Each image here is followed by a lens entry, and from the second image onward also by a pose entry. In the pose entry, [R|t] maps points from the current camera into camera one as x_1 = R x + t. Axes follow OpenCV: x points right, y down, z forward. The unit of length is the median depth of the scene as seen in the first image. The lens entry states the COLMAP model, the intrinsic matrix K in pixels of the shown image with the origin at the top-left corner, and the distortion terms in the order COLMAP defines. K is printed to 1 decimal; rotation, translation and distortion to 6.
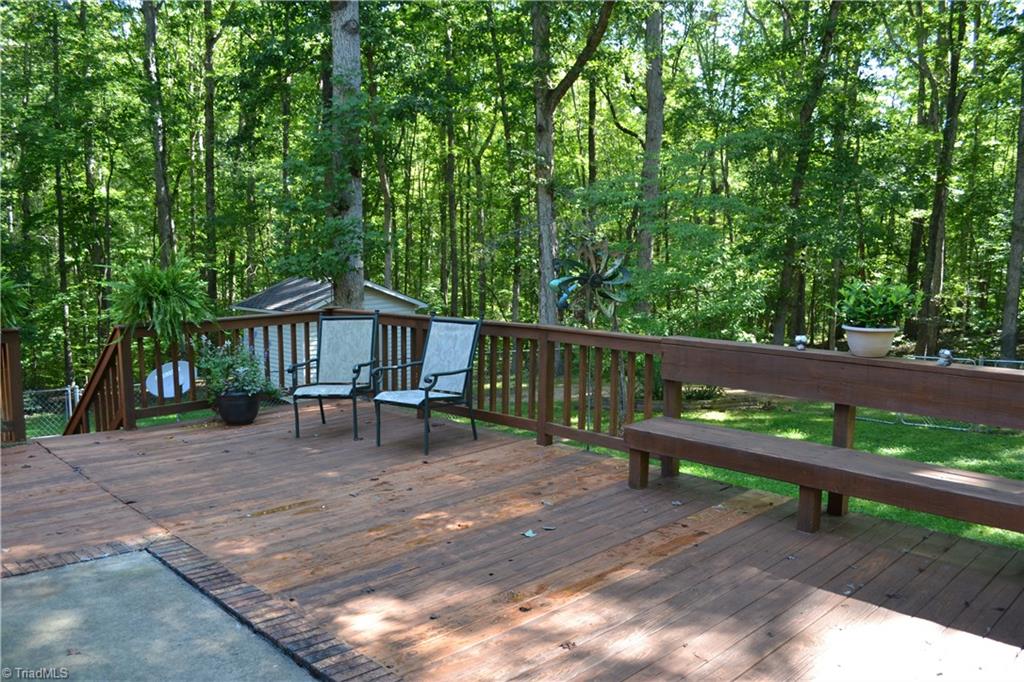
lens RADIAL K [[819.5, 0, 512.3], [0, 819.5, 353.8], [0, 0, 1]] dist [-0.082985, 0.008623]
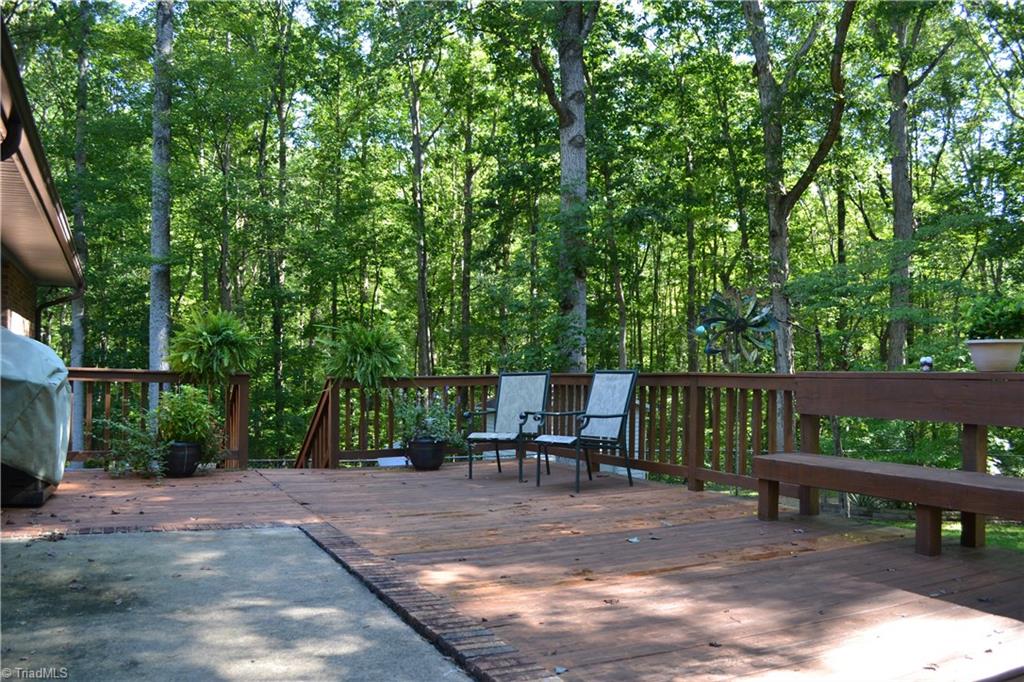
lens RADIAL K [[819.5, 0, 512.3], [0, 819.5, 353.8], [0, 0, 1]] dist [-0.082985, 0.008623]
pose [[0.950988, -0.003987, -0.309202, 0.126902], [-0.043165, 0.988416, -0.145503, 0.093628], [0.306200, 0.151719, 0.939799, -0.034783]]
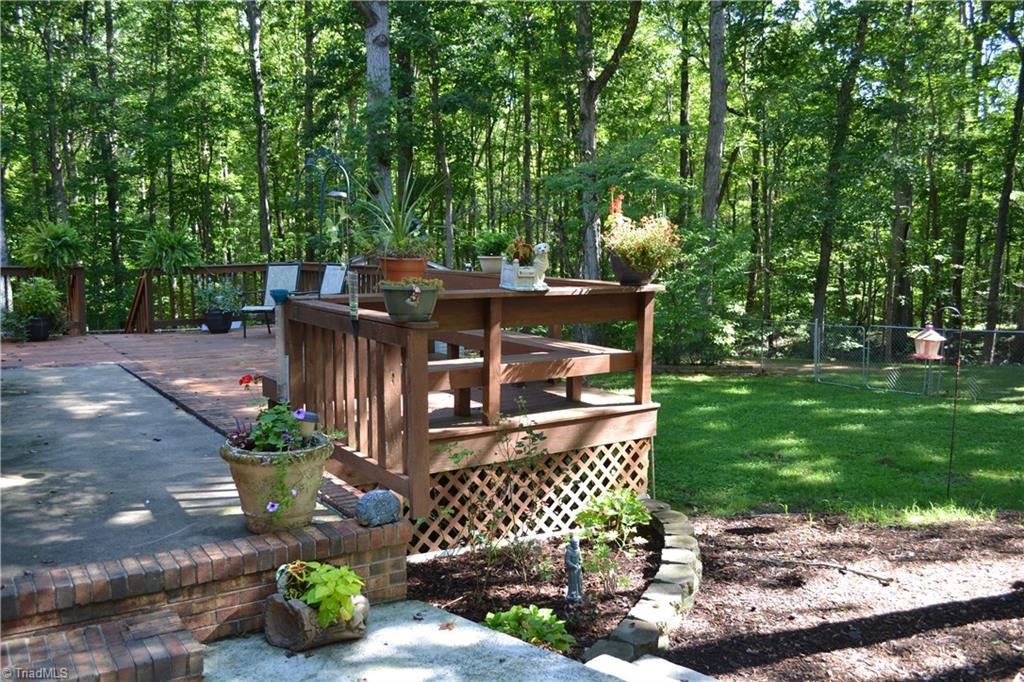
lens RADIAL K [[898.2, 0, 512.5], [0, 898.2, 357.3], [0, 0, 1]] dist [-0.074696, -0.006625]
pose [[0.983633, 0.026420, -0.178236, 0.554520], [-0.025325, 0.999644, 0.008419, 0.111869], [0.178395, -0.003767, 0.983952, -0.610862]]
